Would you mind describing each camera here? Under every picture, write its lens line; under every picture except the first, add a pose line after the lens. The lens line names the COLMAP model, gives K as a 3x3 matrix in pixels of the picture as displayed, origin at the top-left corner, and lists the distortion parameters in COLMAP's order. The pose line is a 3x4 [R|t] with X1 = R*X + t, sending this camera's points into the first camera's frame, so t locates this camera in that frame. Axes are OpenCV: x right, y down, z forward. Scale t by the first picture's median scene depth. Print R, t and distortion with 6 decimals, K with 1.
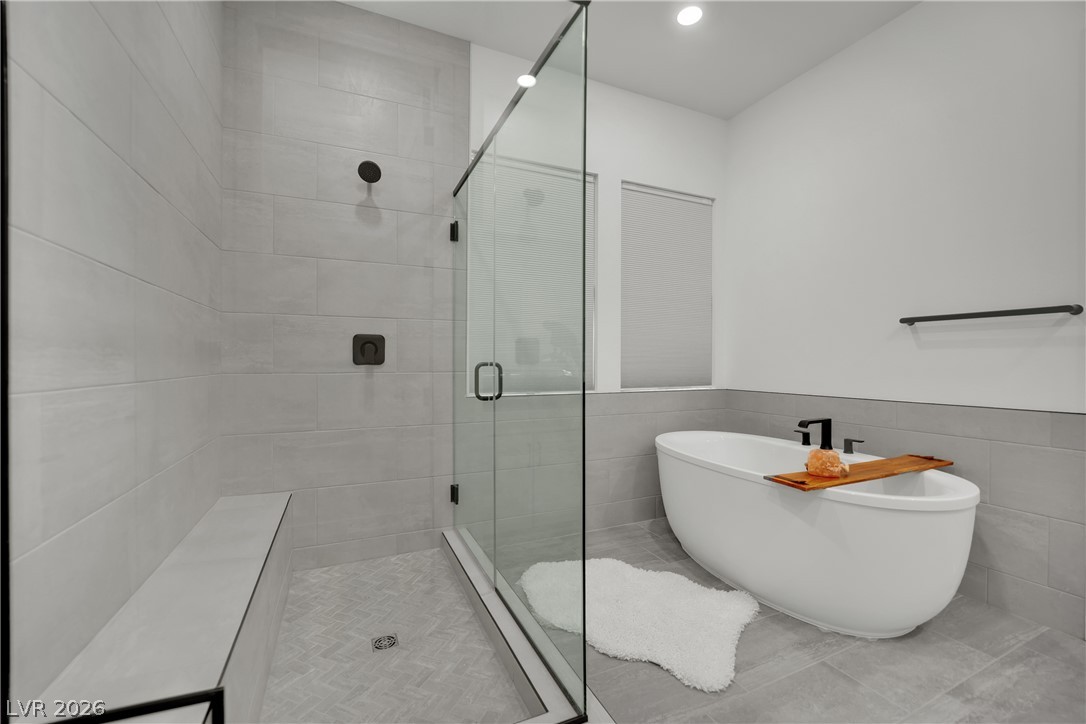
lens RADIAL K [[447.5, 0, 539.6], [0, 447.5, 366.3], [0, 0, 1]] dist [-0.013853, -0.000175]
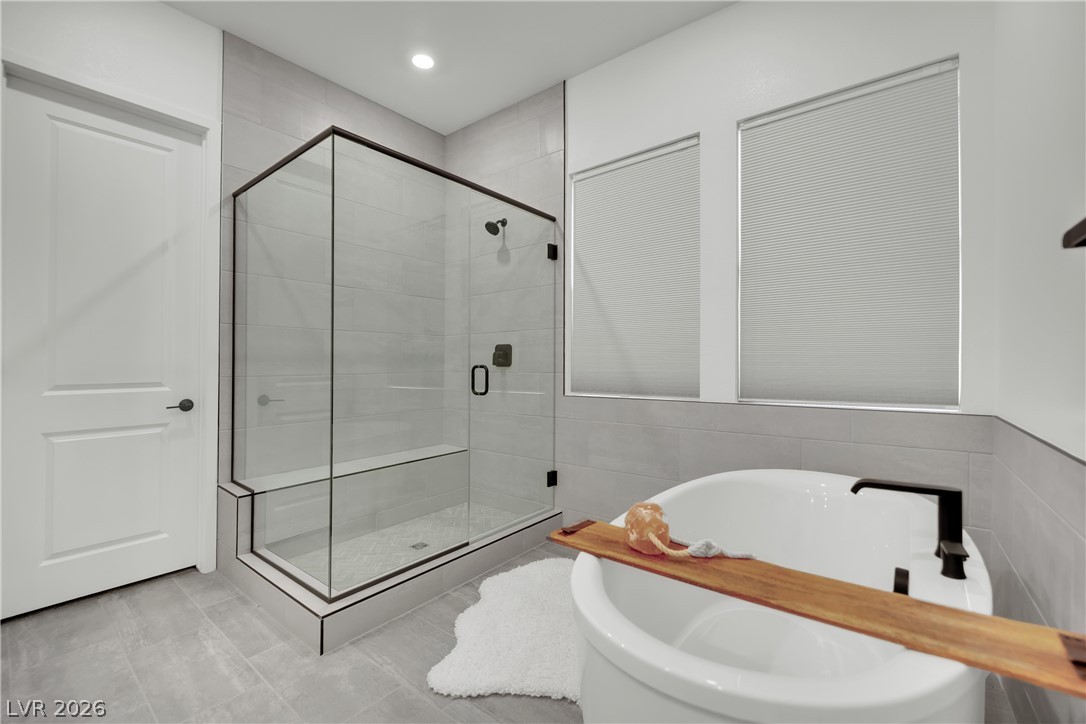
lens RADIAL K [[447.5, 0, 518.6], [0, 447.5, 356.7], [0, 0, 1]] dist [-0.013853, -0.000175]
pose [[0.457330, -0.017380, -0.889127, 0.838607], [-0.000572, 0.999803, -0.019838, -0.006407], [0.889297, 0.009581, 0.457230, 0.410297]]
